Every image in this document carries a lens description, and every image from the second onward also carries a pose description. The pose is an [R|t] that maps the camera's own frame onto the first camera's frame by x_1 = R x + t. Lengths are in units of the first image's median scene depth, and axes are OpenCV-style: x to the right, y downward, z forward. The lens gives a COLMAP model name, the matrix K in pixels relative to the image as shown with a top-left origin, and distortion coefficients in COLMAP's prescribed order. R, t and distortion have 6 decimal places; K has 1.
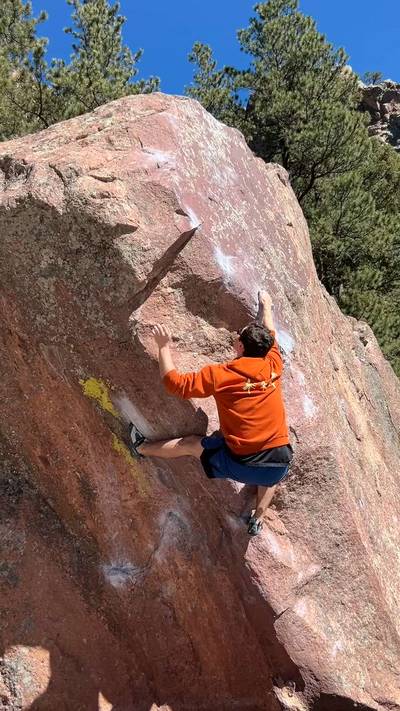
lens RADIAL K [[650.1, 0, 200.0], [0, 650.1, 355.5], [0, 0, 1]] dist [0.027784, -0.005385]
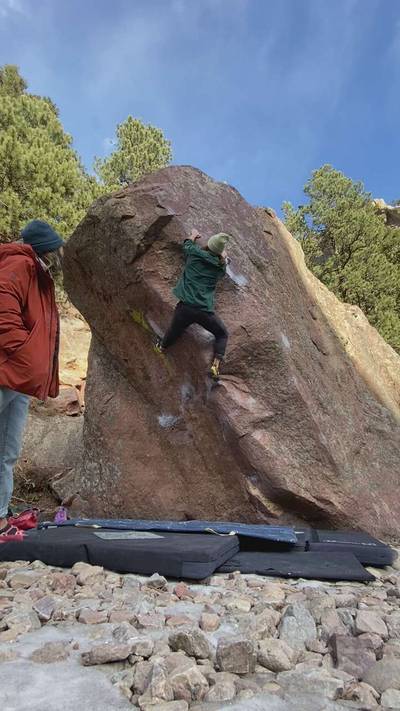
lens RADIAL K [[323.9, 0, 199.9], [0, 323.9, 352.5], [0, 0, 1]] dist [0.020859, -0.000374]
pose [[0.944293, -0.078822, -0.319529, 0.292263], [0.062386, 0.996164, -0.061367, 0.217448], [0.323140, 0.038014, 0.945587, 0.167263]]
